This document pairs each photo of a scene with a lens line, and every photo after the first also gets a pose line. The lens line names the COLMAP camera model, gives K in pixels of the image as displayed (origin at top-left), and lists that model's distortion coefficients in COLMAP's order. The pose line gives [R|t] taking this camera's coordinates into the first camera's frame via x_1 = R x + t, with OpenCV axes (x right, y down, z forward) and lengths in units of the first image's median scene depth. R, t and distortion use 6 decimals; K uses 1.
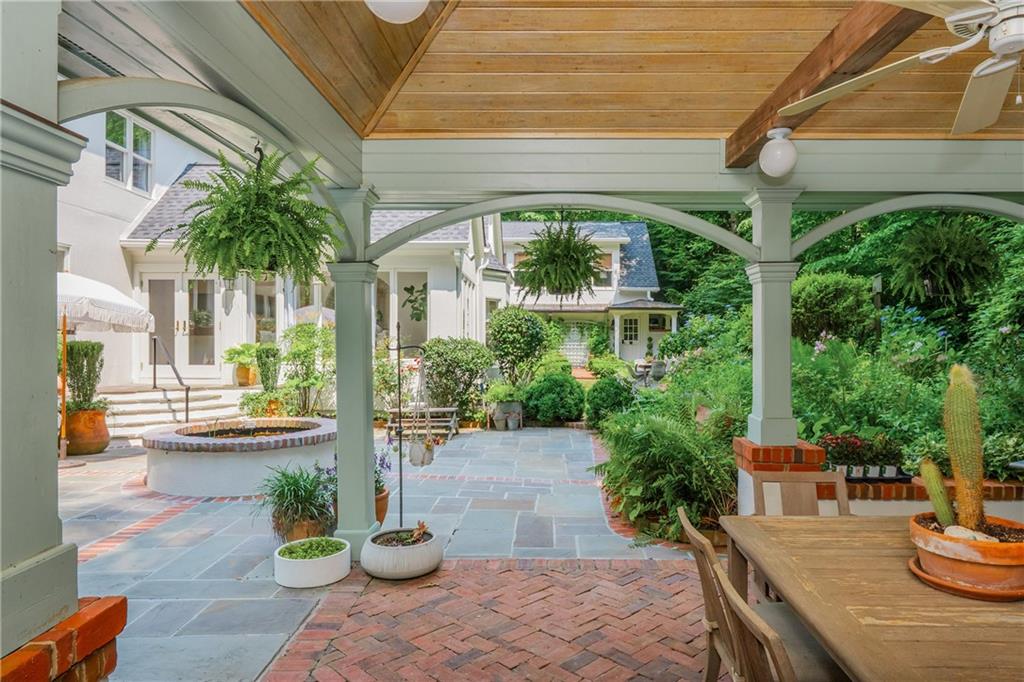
lens RADIAL K [[633.8, 0, 522.3], [0, 633.8, 350.2], [0, 0, 1]] dist [-0.000204, -0.001033]
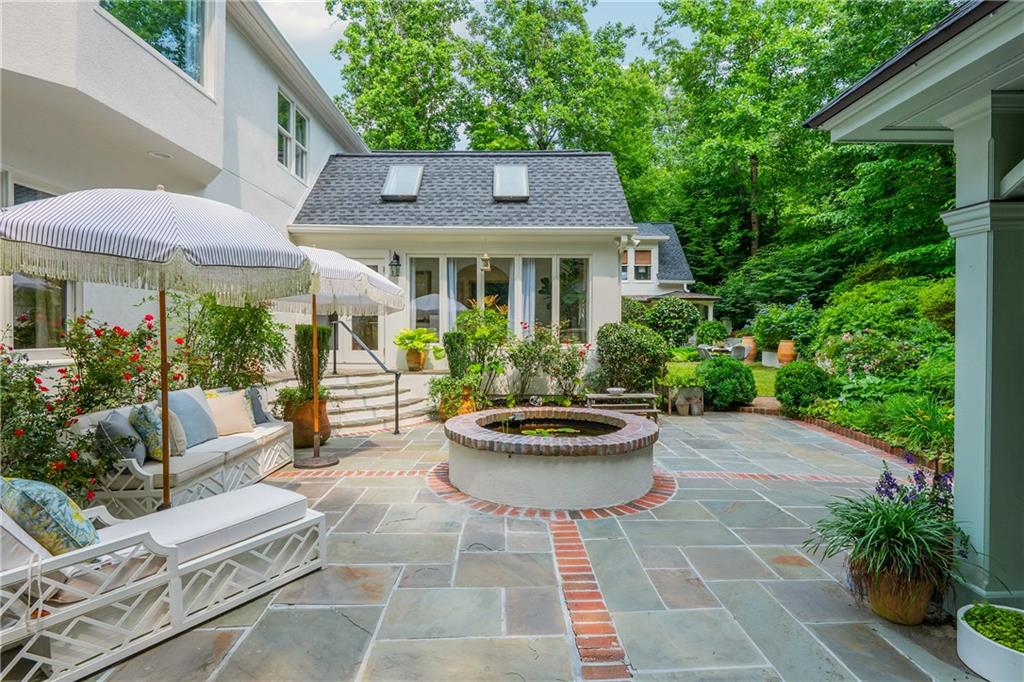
lens RADIAL K [[531.9, 0, 515.2], [0, 531.9, 335.1], [0, 0, 1]] dist [0.001888, -0.000660]
pose [[0.999803, -0.000098, 0.019823, -0.121513], [0.000160, 0.999995, -0.003115, 0.000982], [-0.019823, 0.003117, 0.999799, 0.064226]]
